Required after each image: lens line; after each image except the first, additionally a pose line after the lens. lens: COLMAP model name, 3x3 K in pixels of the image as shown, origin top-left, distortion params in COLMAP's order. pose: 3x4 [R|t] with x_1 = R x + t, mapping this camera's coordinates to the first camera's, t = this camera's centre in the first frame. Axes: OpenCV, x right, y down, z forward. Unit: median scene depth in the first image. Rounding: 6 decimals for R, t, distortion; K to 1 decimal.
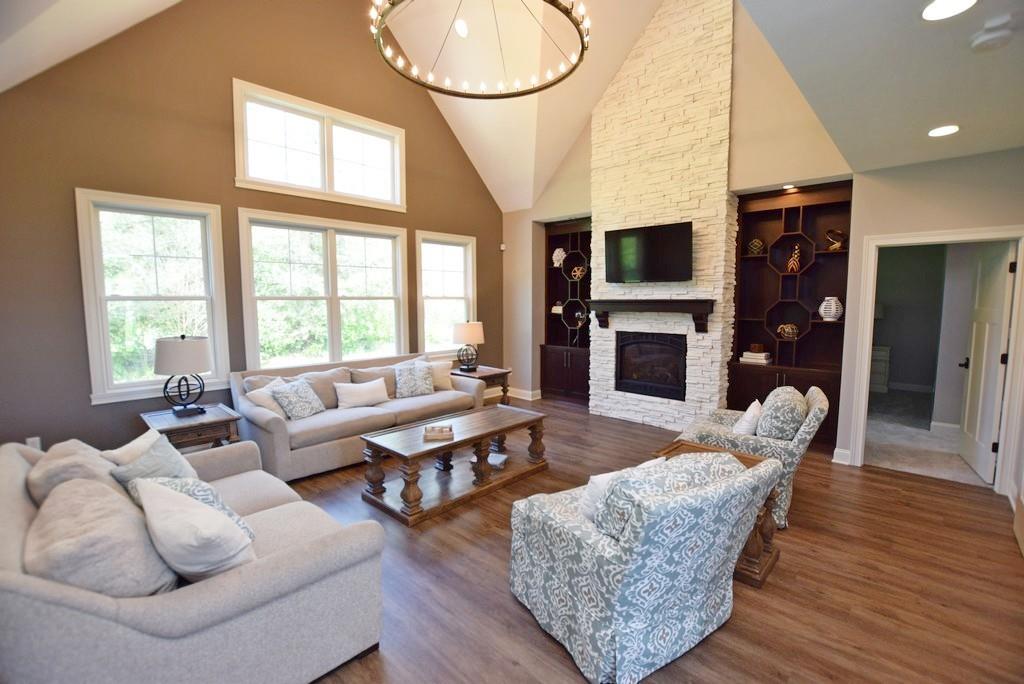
lens RADIAL K [[450.7, 0, 516.0], [0, 450.7, 341.2], [0, 0, 1]] dist [-0.028672, 0.000245]
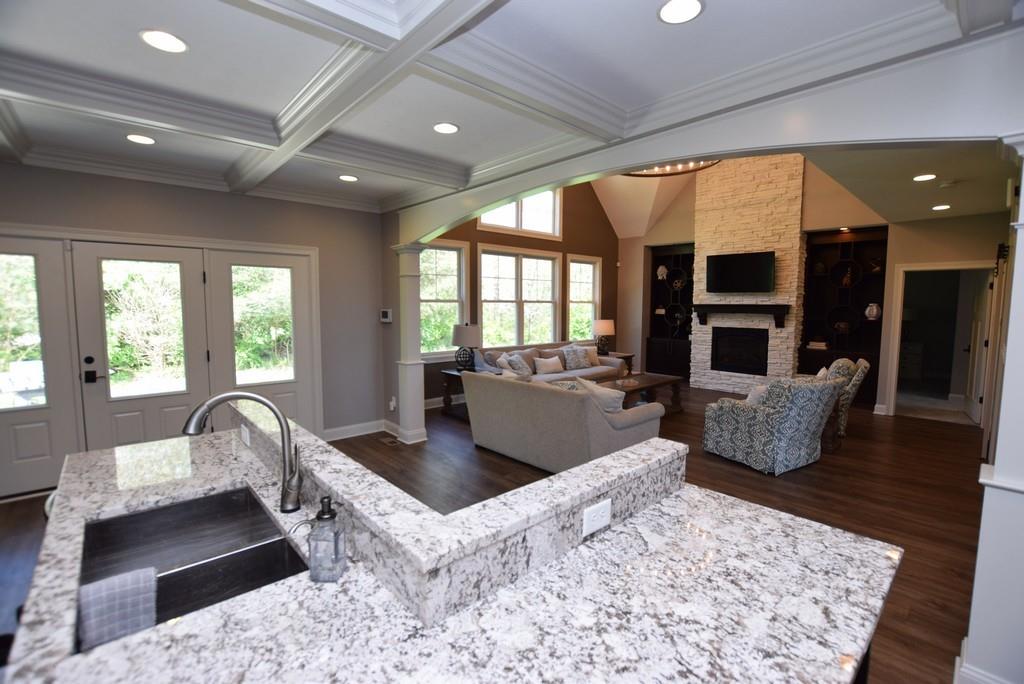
lens RADIAL K [[450.7, 0, 516.0], [0, 450.7, 341.2], [0, 0, 1]] dist [-0.028672, 0.000245]
pose [[0.997498, 0.012414, -0.069601, -0.313531], [-0.012947, 0.999890, -0.007206, 0.043419], [0.069504, 0.008089, 0.997549, -0.462941]]
